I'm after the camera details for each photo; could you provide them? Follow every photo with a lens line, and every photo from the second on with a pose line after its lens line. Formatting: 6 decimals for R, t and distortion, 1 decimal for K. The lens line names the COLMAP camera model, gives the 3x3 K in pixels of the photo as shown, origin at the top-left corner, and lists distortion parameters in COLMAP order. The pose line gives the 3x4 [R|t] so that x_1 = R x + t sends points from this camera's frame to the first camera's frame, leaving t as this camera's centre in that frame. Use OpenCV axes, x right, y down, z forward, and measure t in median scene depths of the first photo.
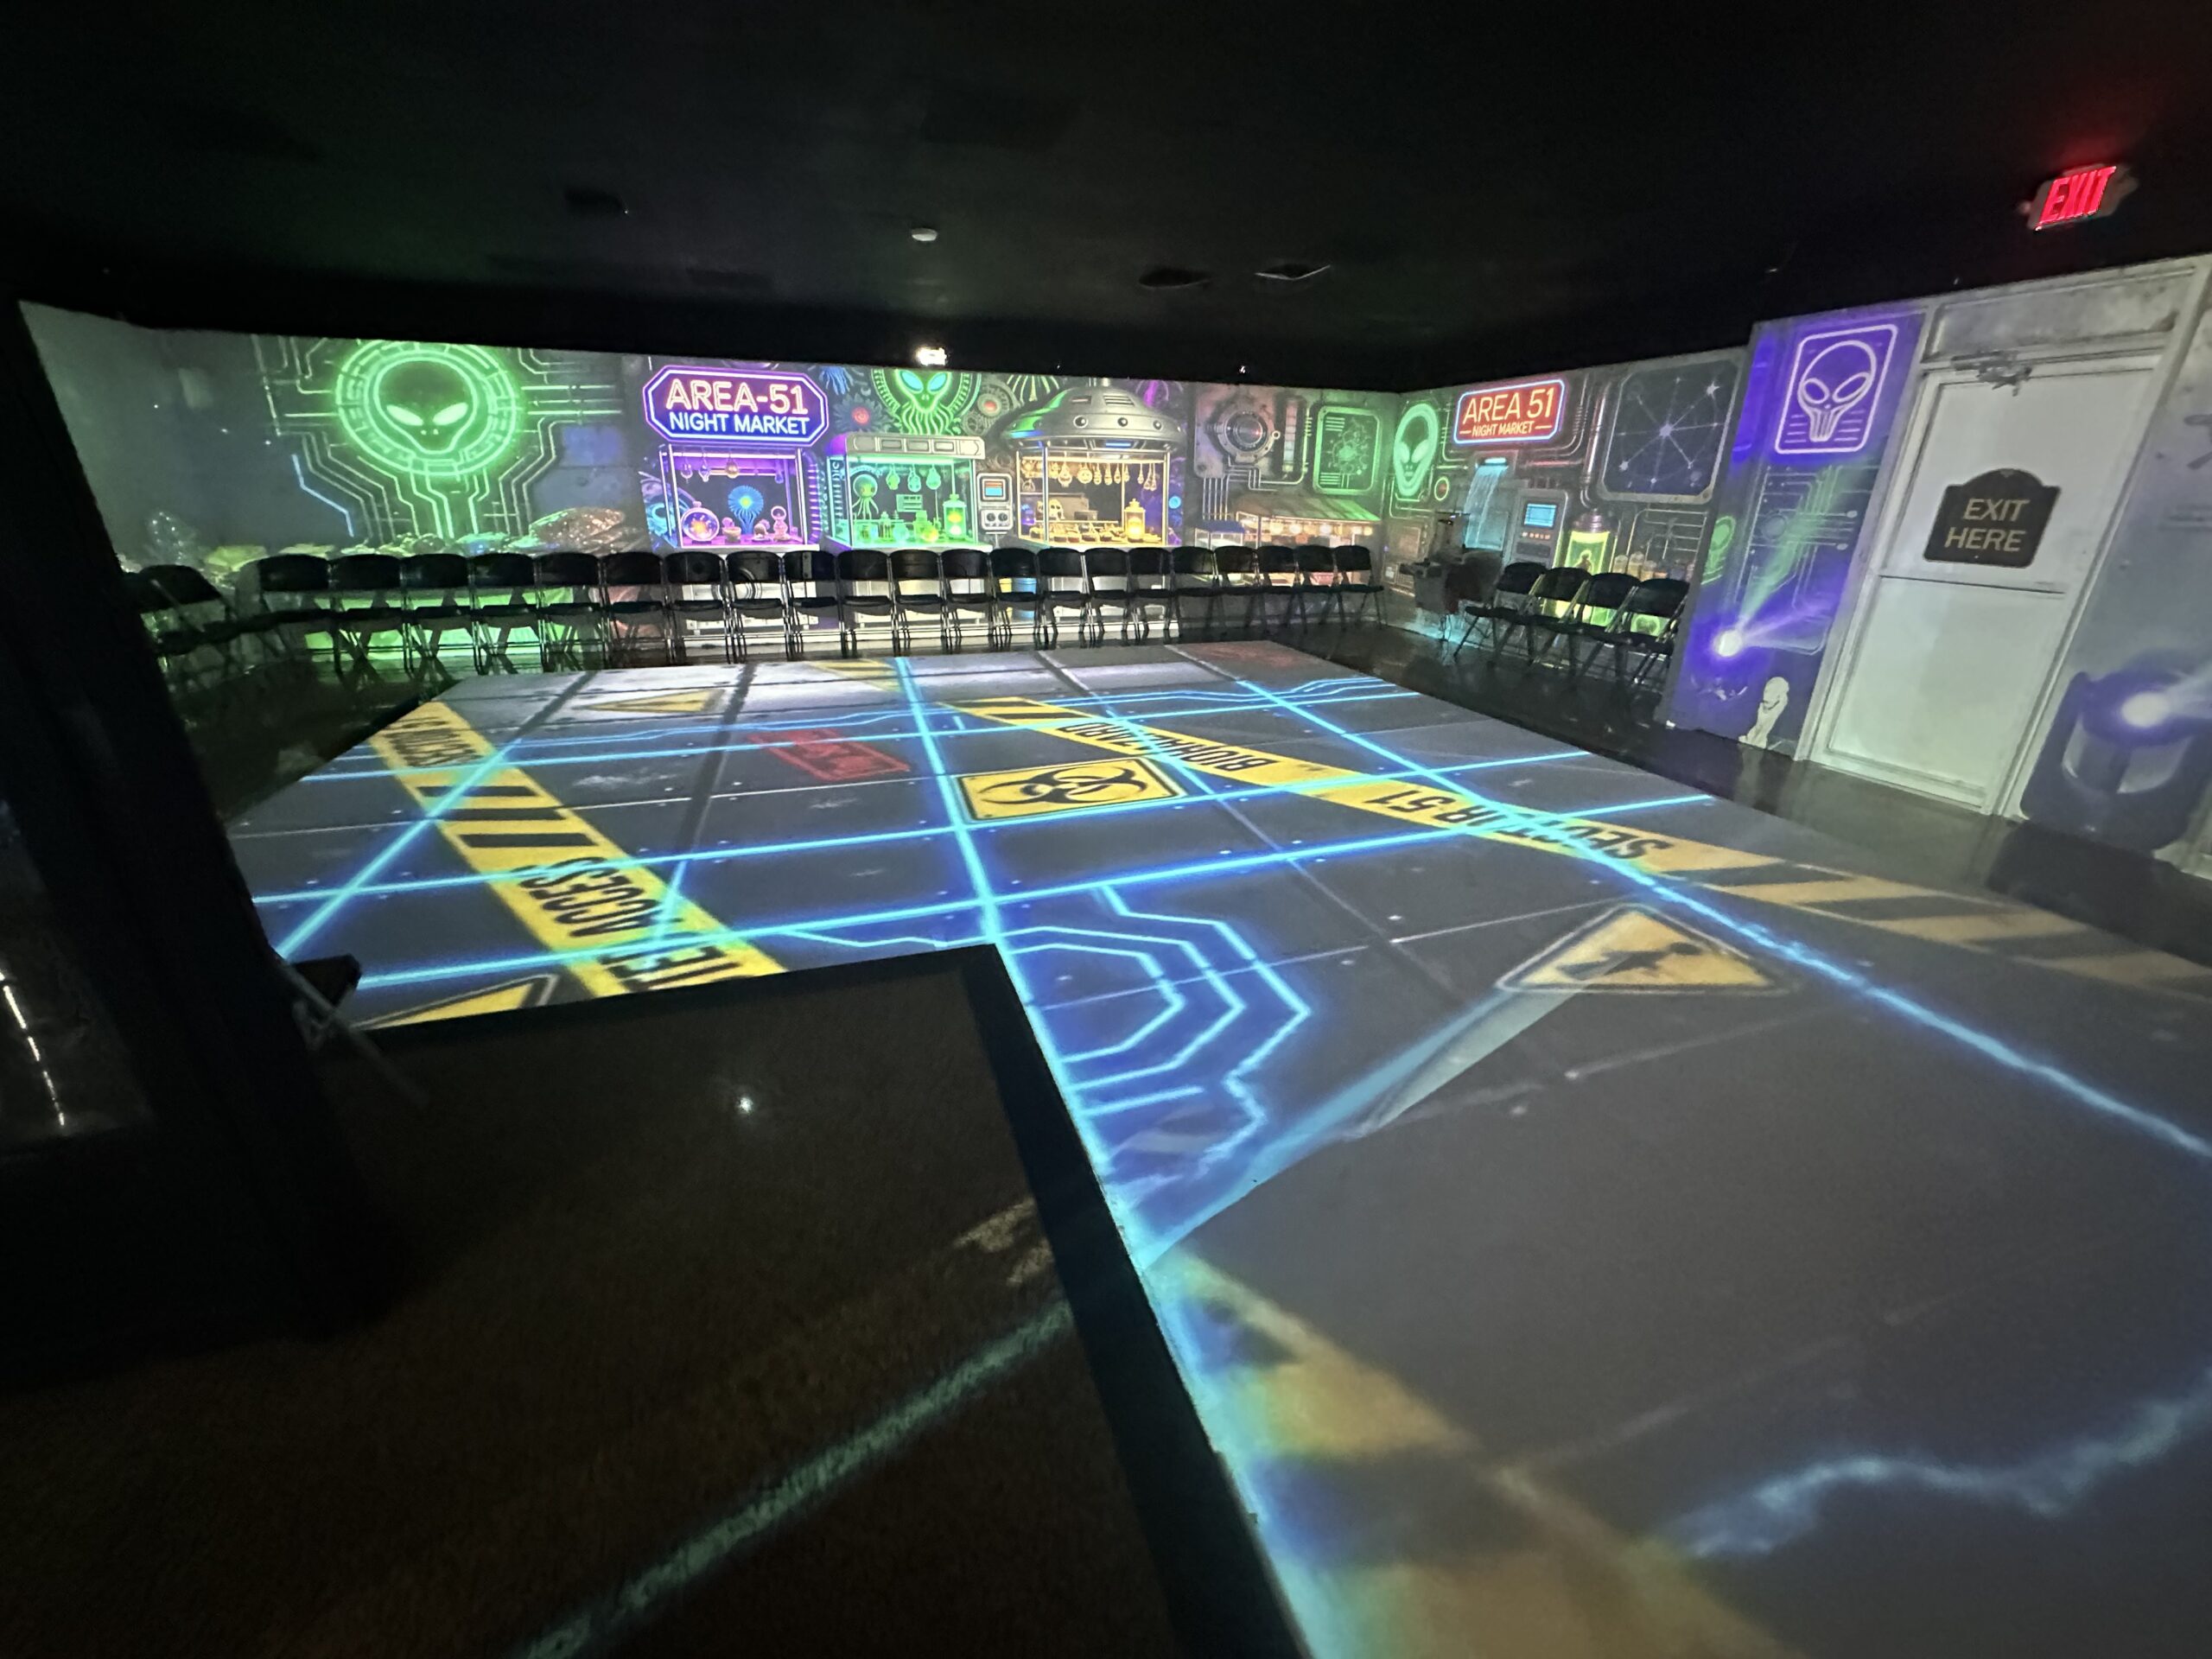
lens RADIAL K [[879.9, 0, 1114.1], [0, 879.9, 841.8], [0, 0, 1]] dist [-0.000671, 0.000700]
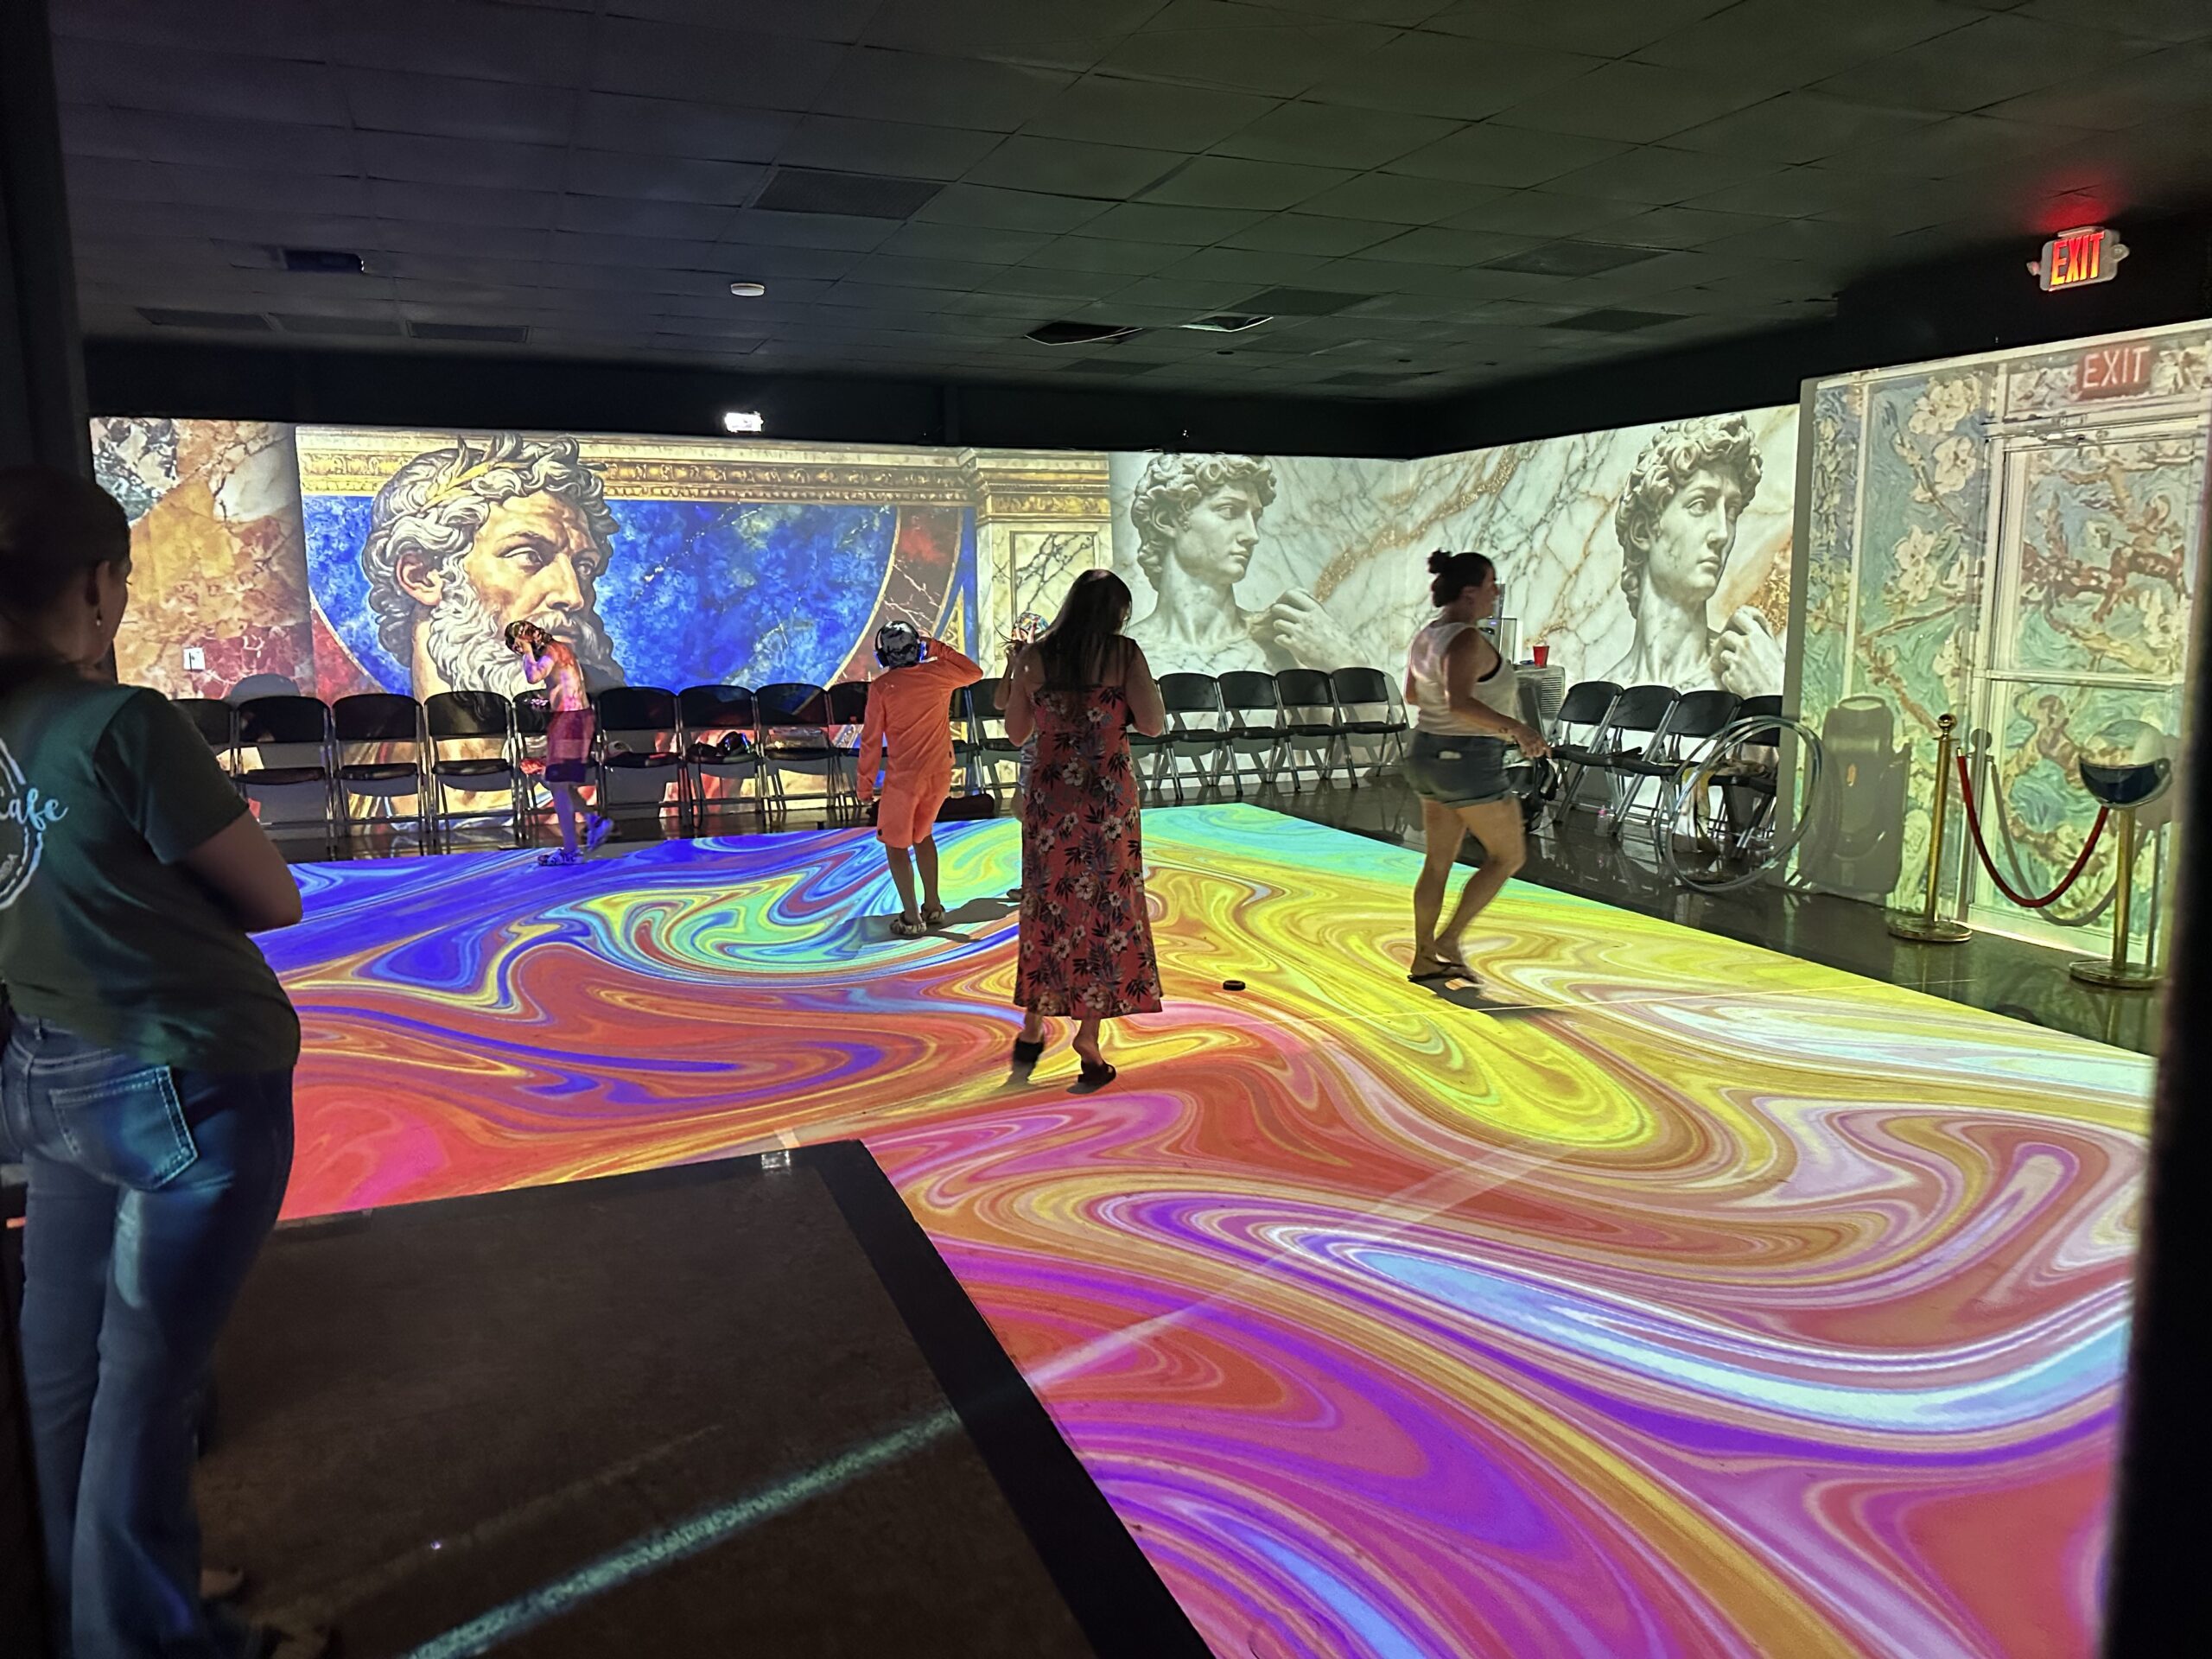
lens RADIAL K [[1537.1, 0, 1094.7], [0, 1537.1, 840.0], [0, 0, 1]] dist [0.037358, -0.022826]
pose [[0.998413, -0.028402, 0.048625, 0.007138], [0.038406, 0.974941, -0.219121, 0.058336], [-0.041183, 0.220641, 0.974485, -0.151085]]
